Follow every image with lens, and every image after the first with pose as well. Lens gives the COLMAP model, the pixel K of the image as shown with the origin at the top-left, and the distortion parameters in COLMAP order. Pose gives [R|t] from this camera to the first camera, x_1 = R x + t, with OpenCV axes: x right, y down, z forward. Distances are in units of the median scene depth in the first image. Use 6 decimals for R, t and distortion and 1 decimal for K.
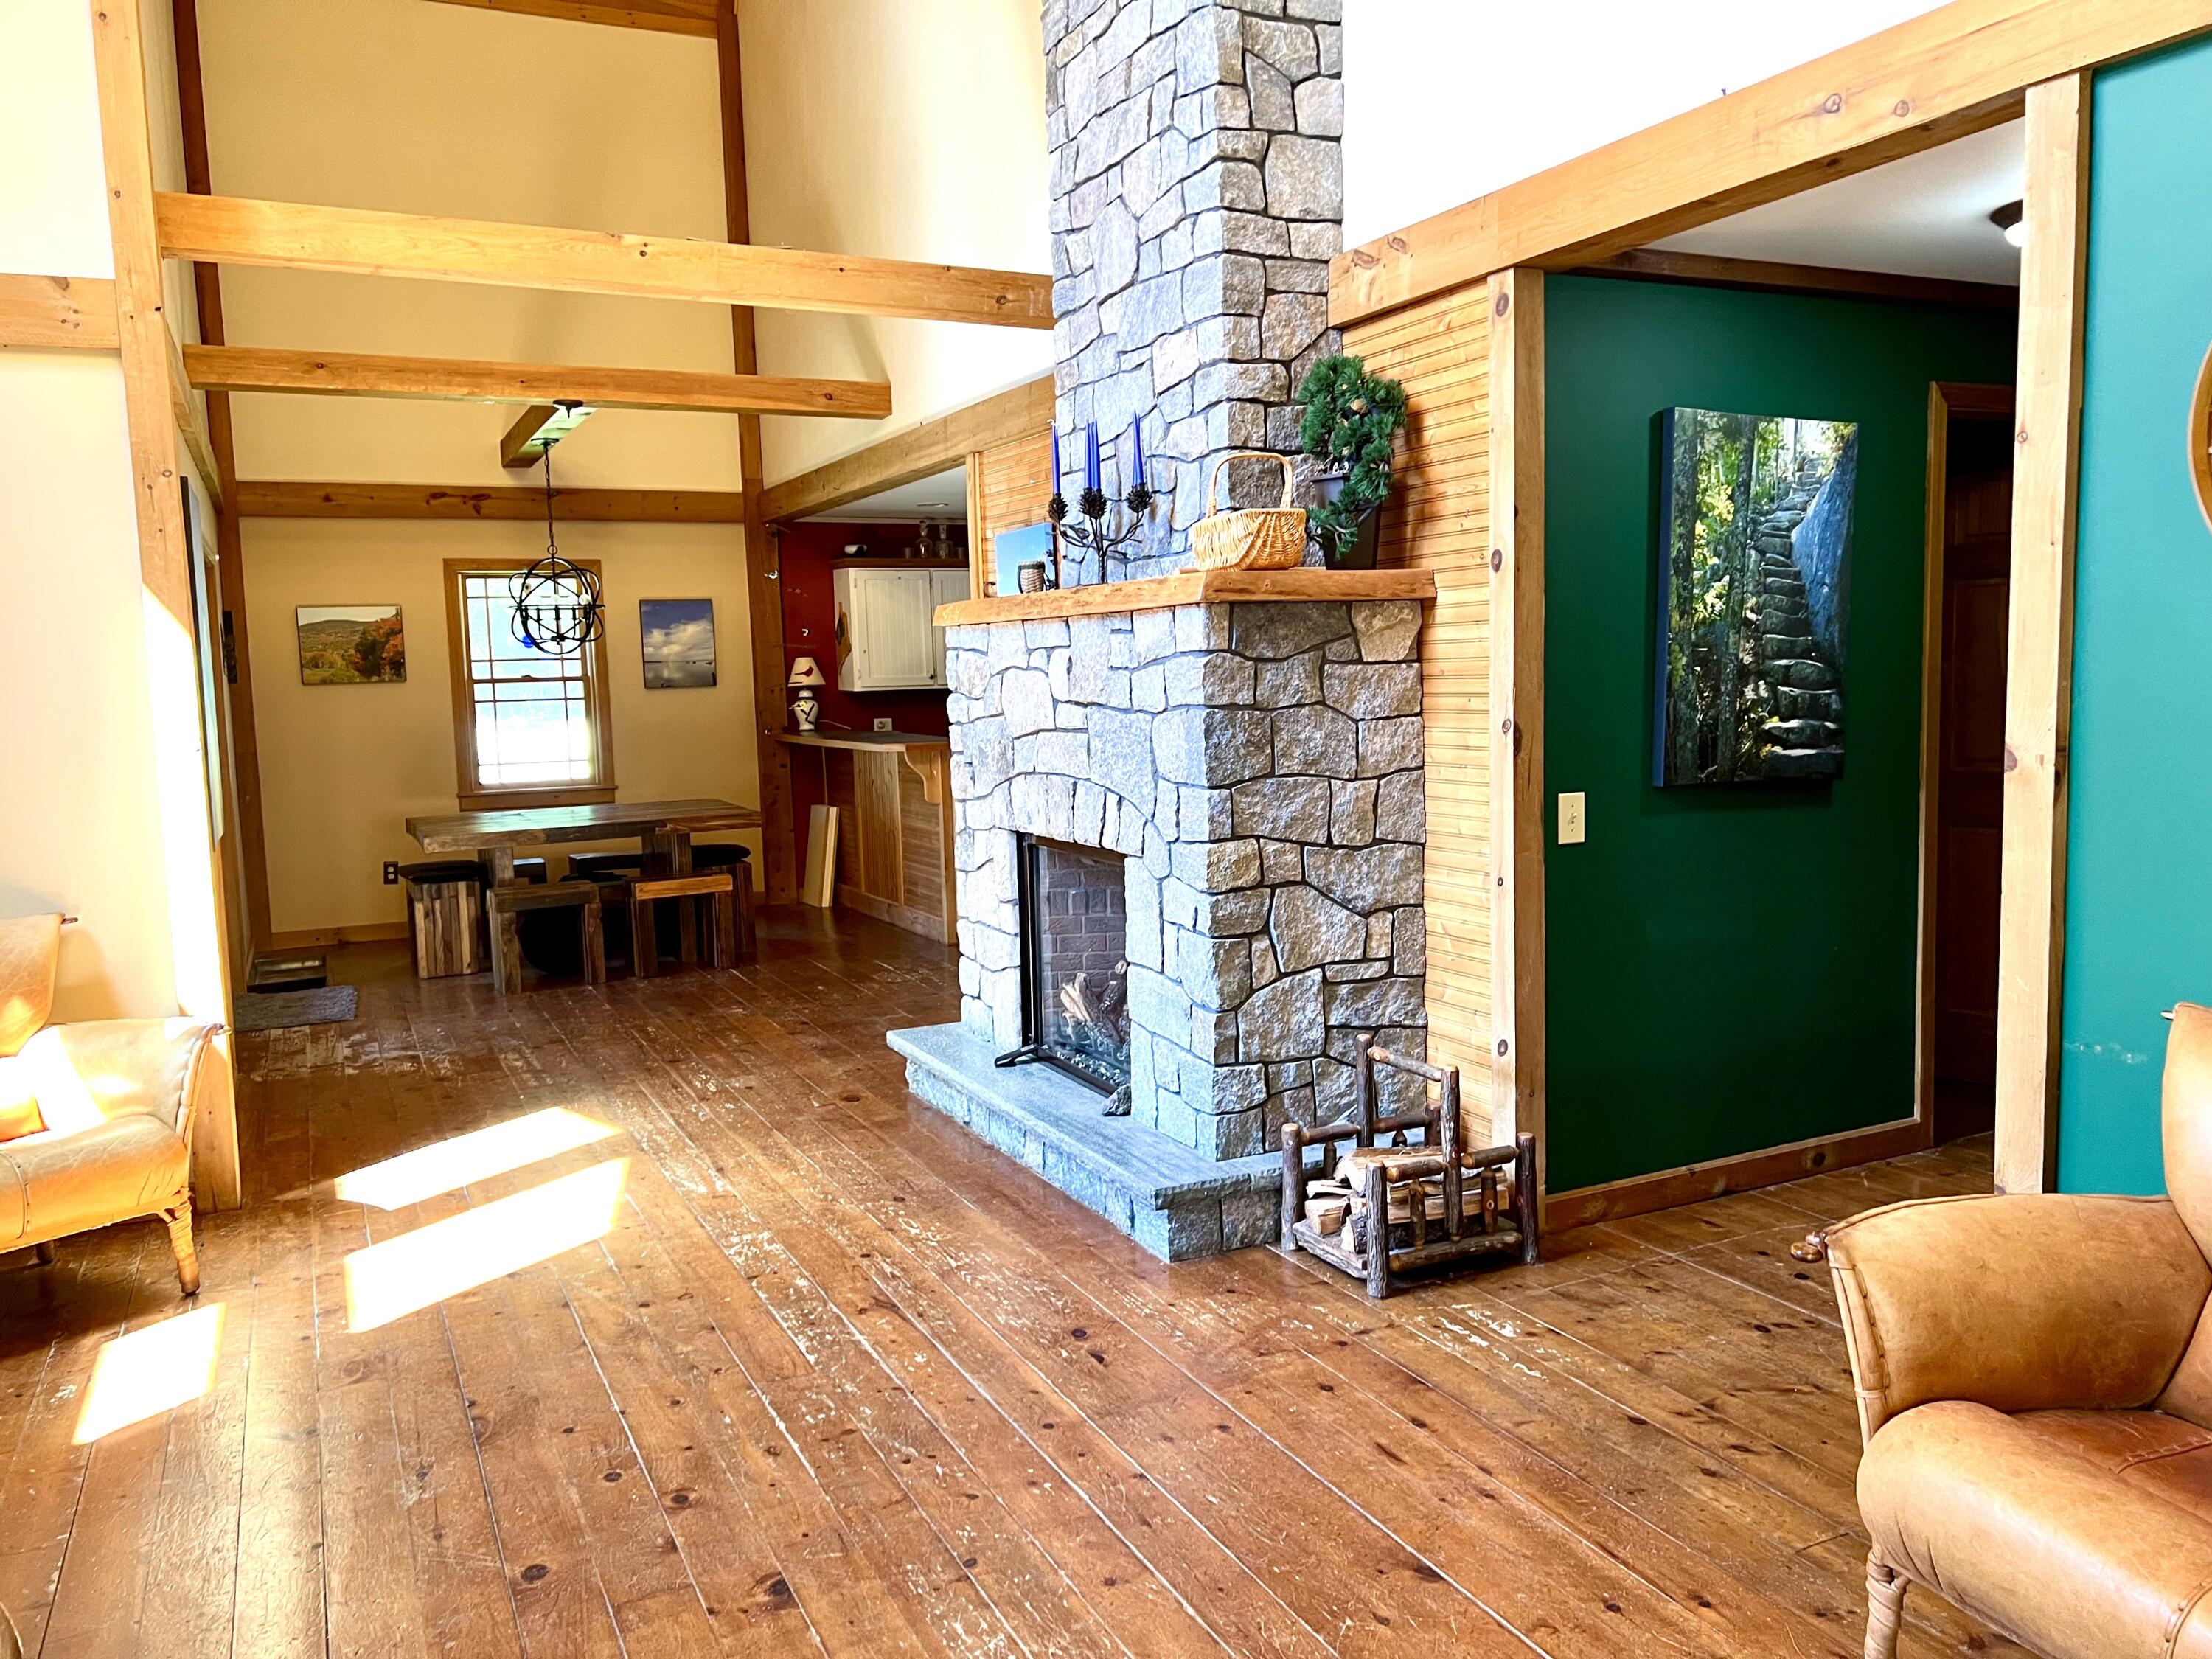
lens RADIAL K [[1654.7, 0, 1119.4], [0, 1654.7, 826.4], [0, 0, 1]] dist [0.038400, -0.029738]
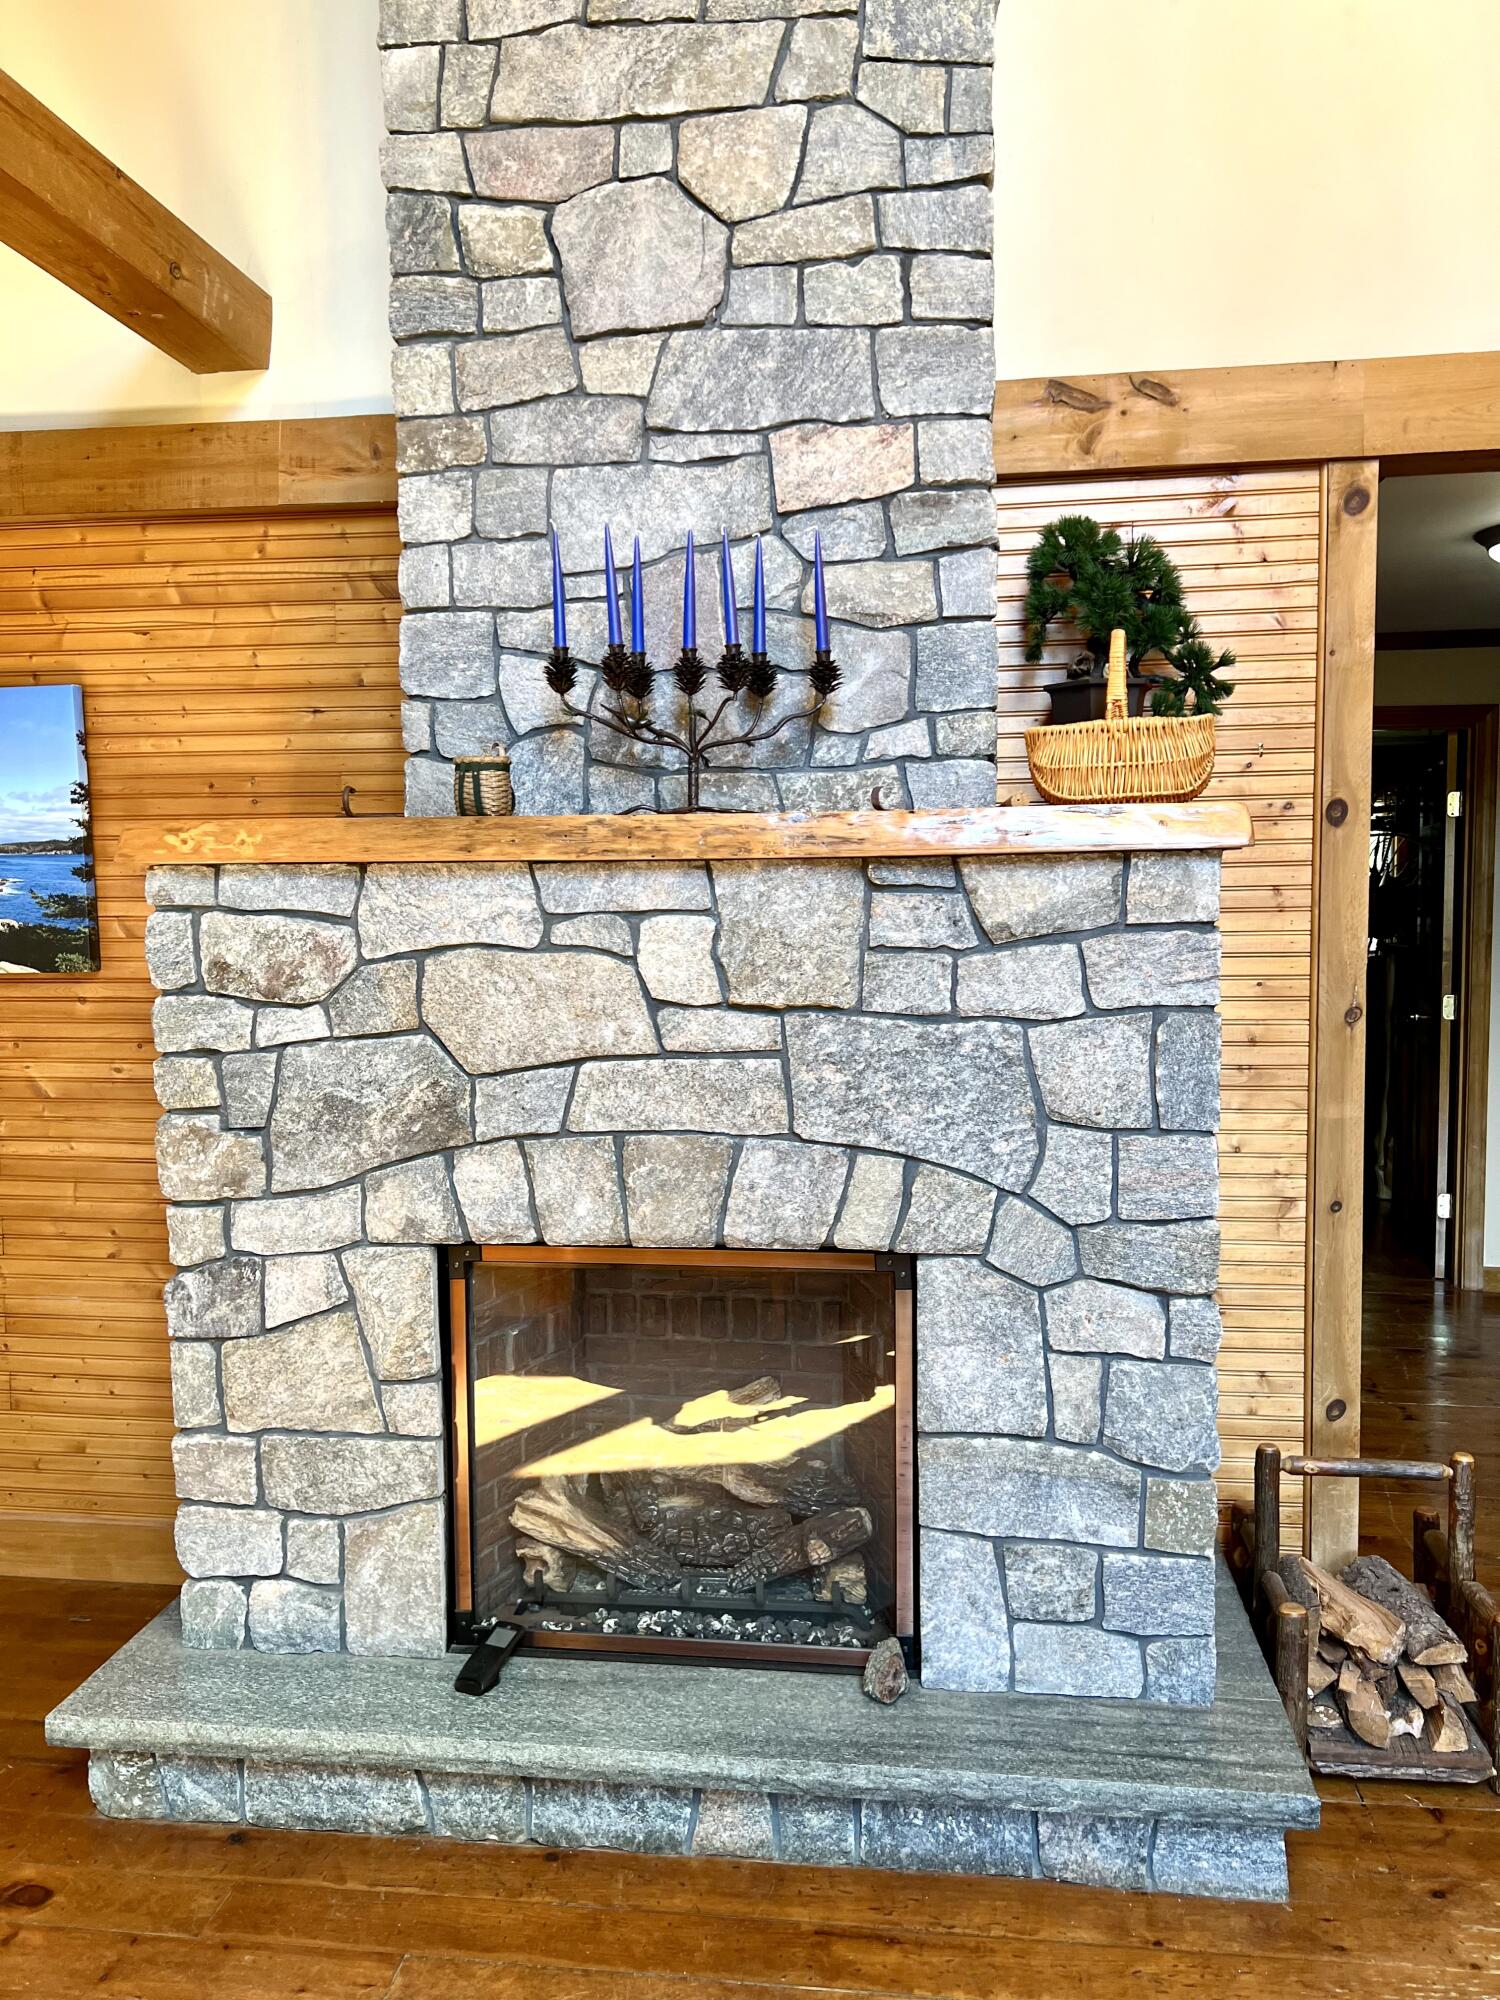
lens RADIAL K [[1496.1, 0, 751.8], [0, 1496.1, 986.5], [0, 0, 1]] dist [0.038400, -0.029738]
pose [[0.557738, -0.036478, 0.829215, -0.441461], [0.079932, 0.996751, -0.009915, -0.073653], [-0.826159, 0.071811, 0.558842, 0.672948]]
